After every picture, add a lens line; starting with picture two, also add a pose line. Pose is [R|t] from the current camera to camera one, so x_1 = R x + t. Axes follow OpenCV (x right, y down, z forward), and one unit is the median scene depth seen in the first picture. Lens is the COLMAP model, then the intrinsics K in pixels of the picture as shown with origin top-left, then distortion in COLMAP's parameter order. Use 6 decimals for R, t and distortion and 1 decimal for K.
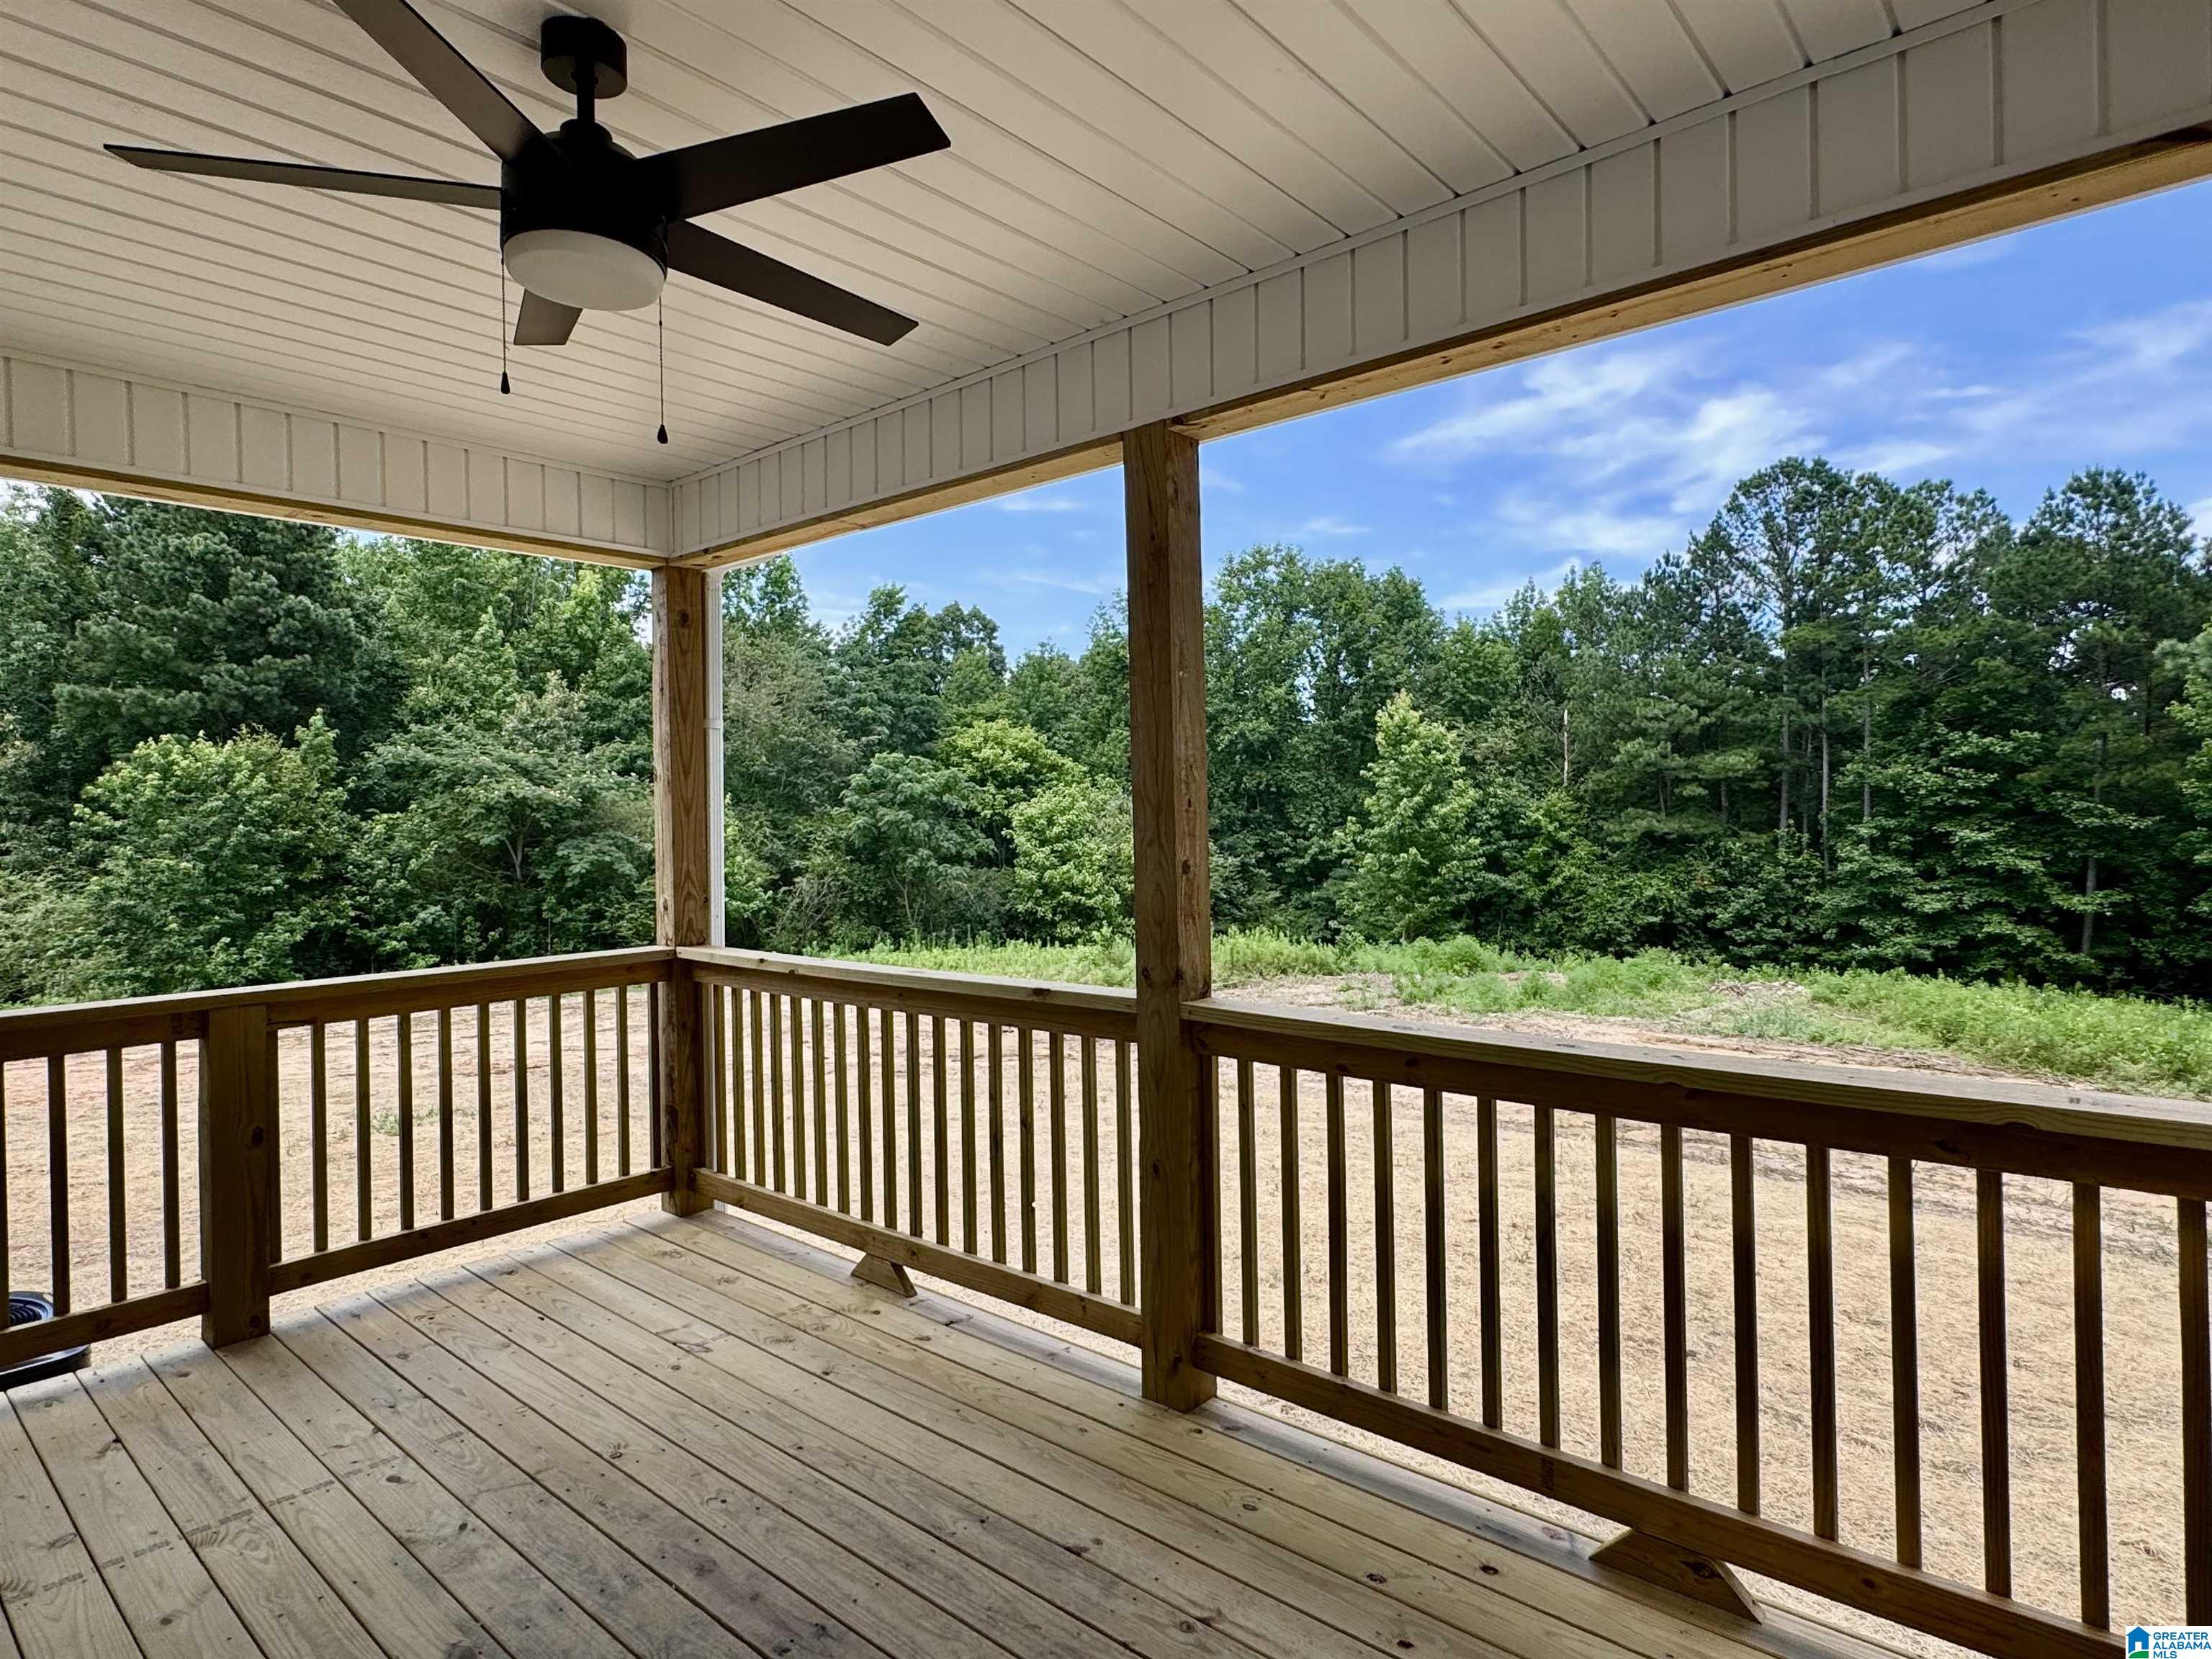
lens RADIAL K [[1205.0, 0, 1093.1], [0, 1205.0, 815.8], [0, 0, 1]] dist [0.000343, 0.000166]
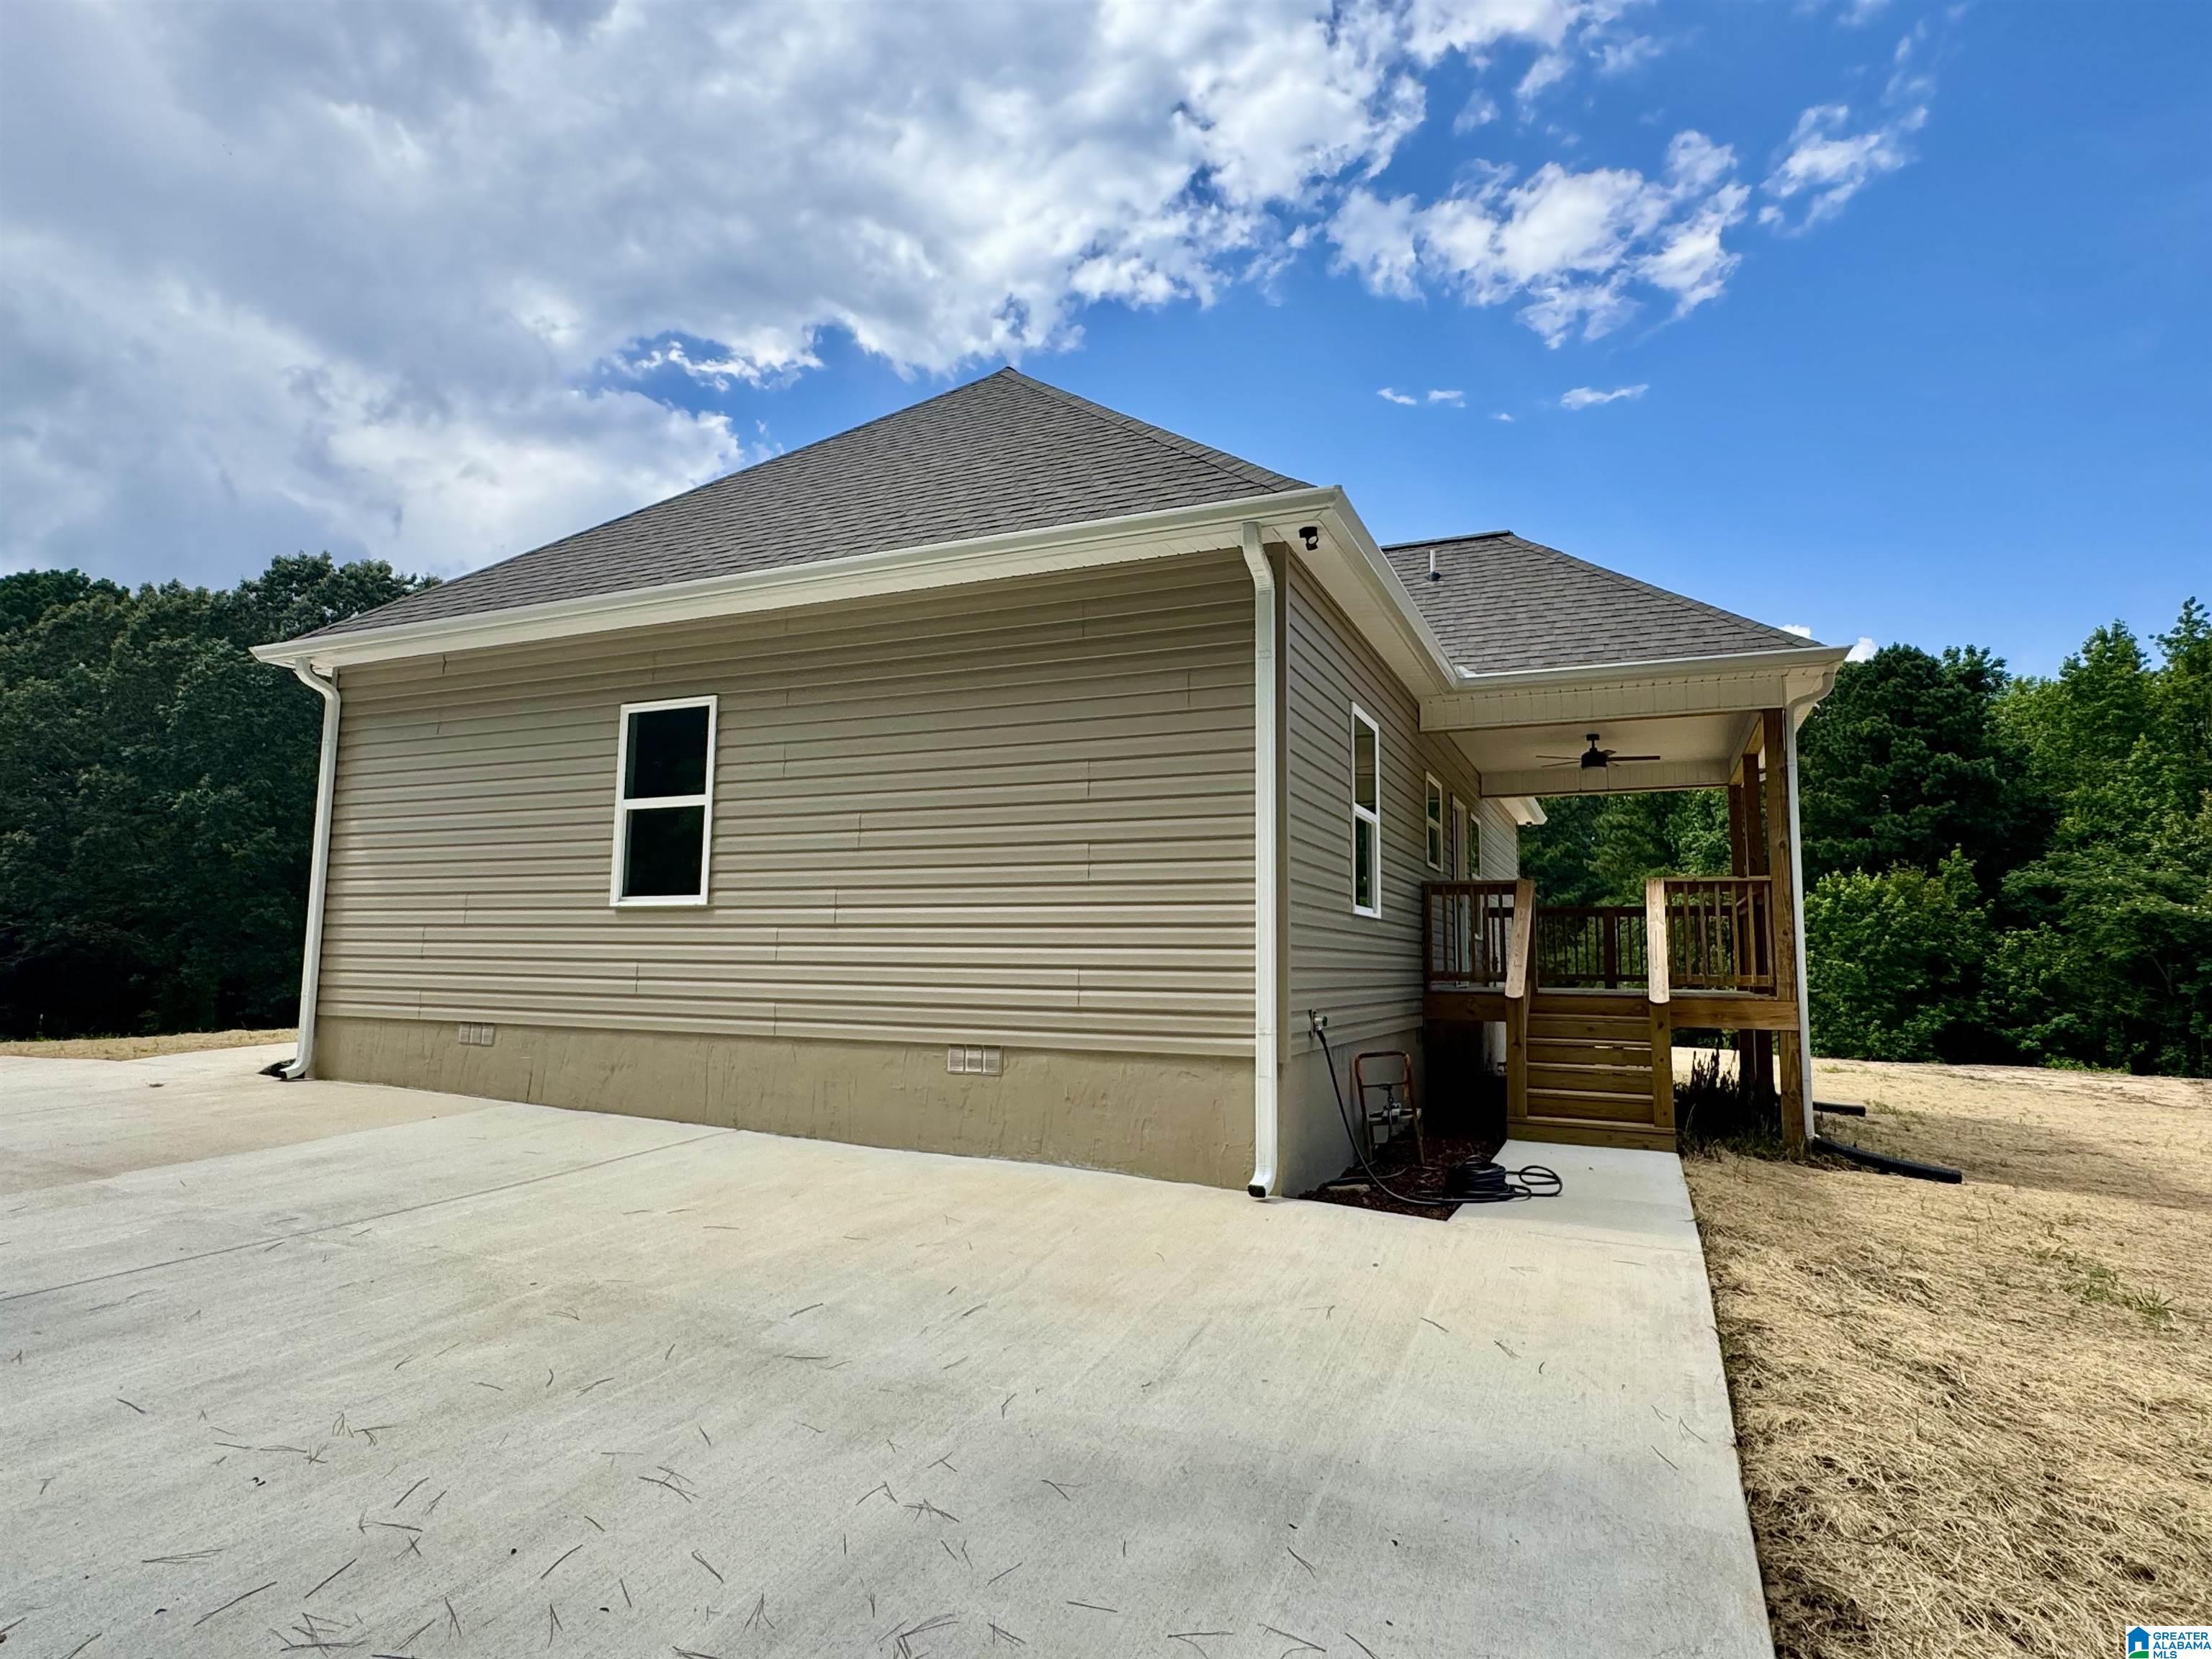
lens RADIAL K [[1205.0, 0, 1104.7], [0, 1205.0, 838.3], [0, 0, 1]] dist [0.000343, 0.000166]
pose [[0.294610, -0.080963, -0.952182, 0.255164], [-0.017731, 0.995770, -0.090156, 0.029705], [0.955453, 0.043444, 0.291928, -0.173379]]
